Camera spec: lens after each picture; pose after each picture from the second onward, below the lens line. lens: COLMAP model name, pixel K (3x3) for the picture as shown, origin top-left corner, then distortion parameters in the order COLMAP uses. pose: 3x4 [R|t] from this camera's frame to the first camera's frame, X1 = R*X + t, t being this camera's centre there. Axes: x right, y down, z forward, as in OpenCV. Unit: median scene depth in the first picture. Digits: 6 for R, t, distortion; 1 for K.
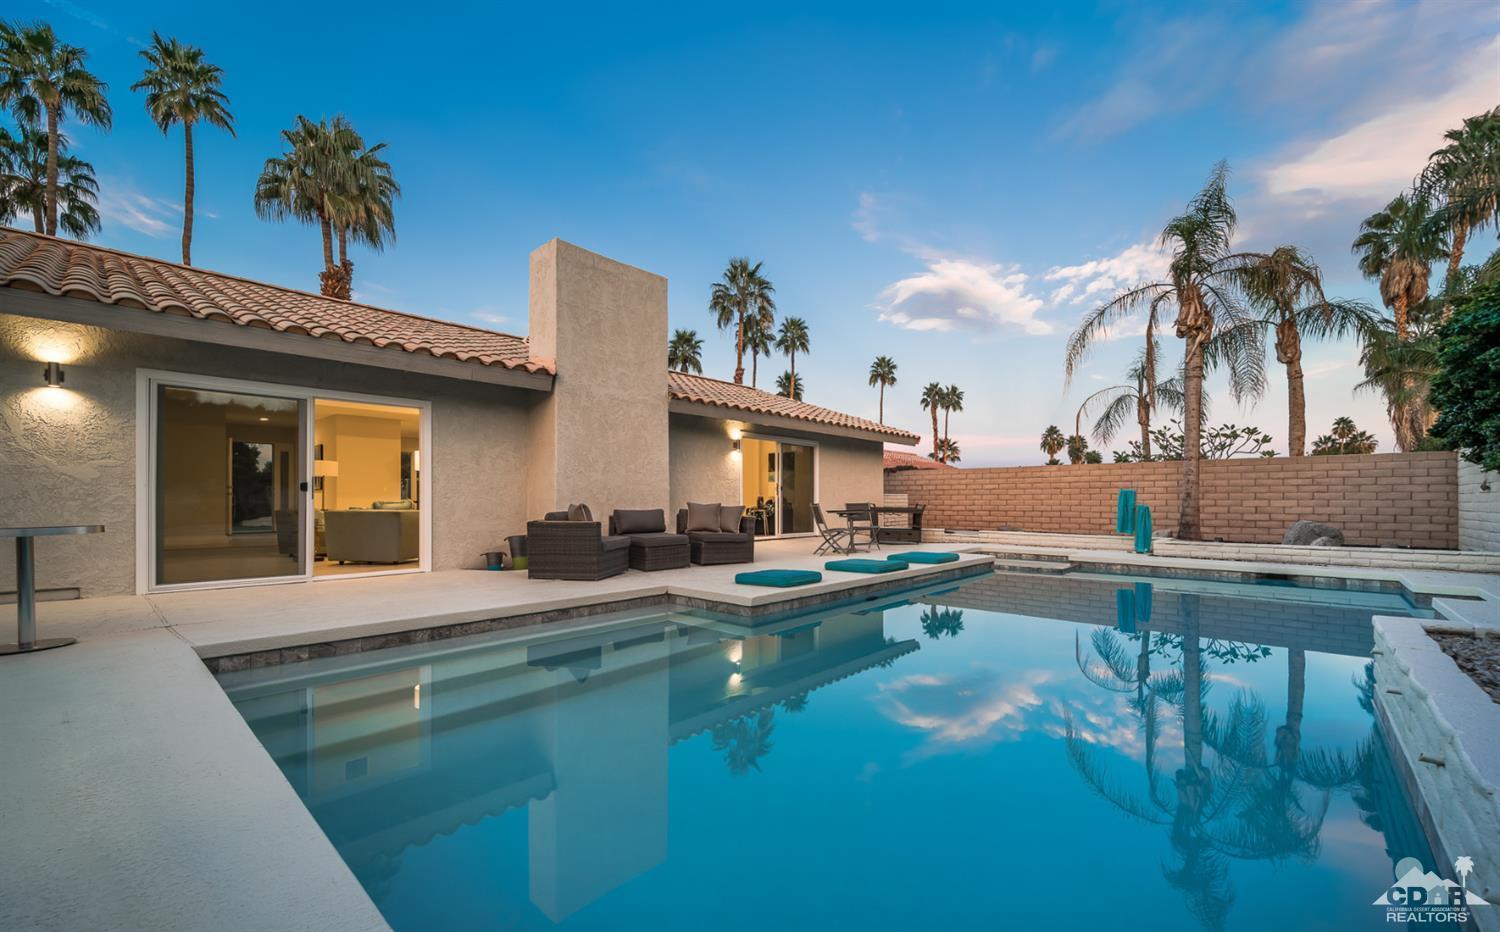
lens RADIAL K [[619.6, 0, 744.0], [0, 619.6, 500.8], [0, 0, 1]] dist [-0.001597, 0.000012]
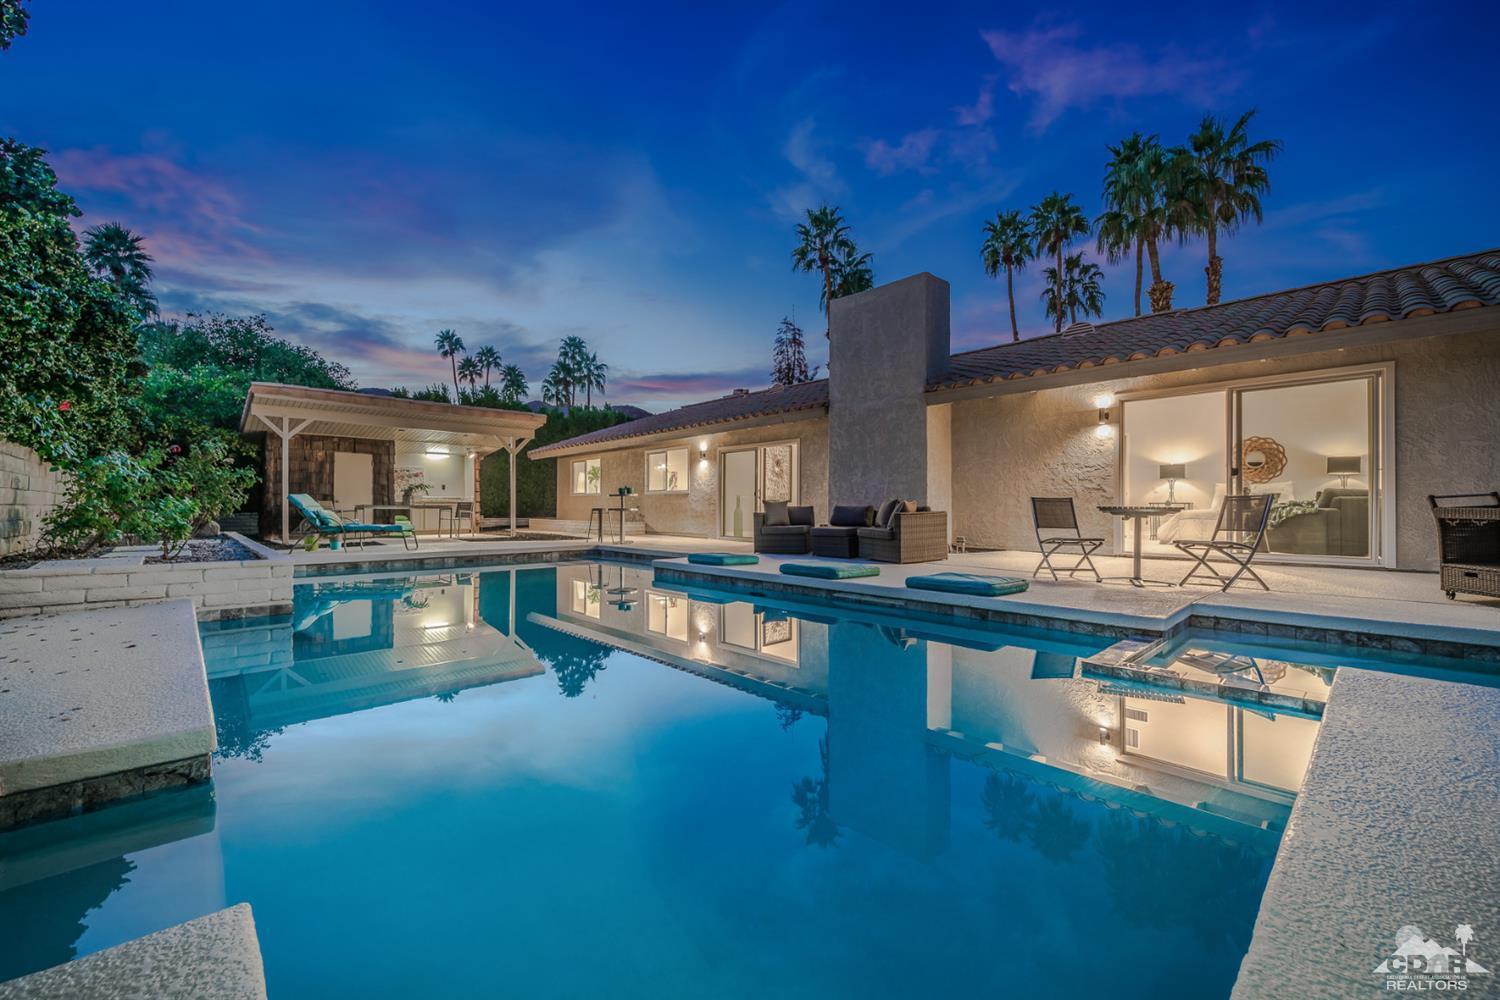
lens RADIAL K [[615.1, 0, 743.3], [0, 615.1, 502.1], [0, 0, 1]] dist [-0.003403, 0.000012]
pose [[-0.098598, -0.011089, -0.995066, 0.707110], [-0.000290, 0.999938, -0.011115, 0.014613], [0.995127, -0.000807, -0.098596, 0.653294]]
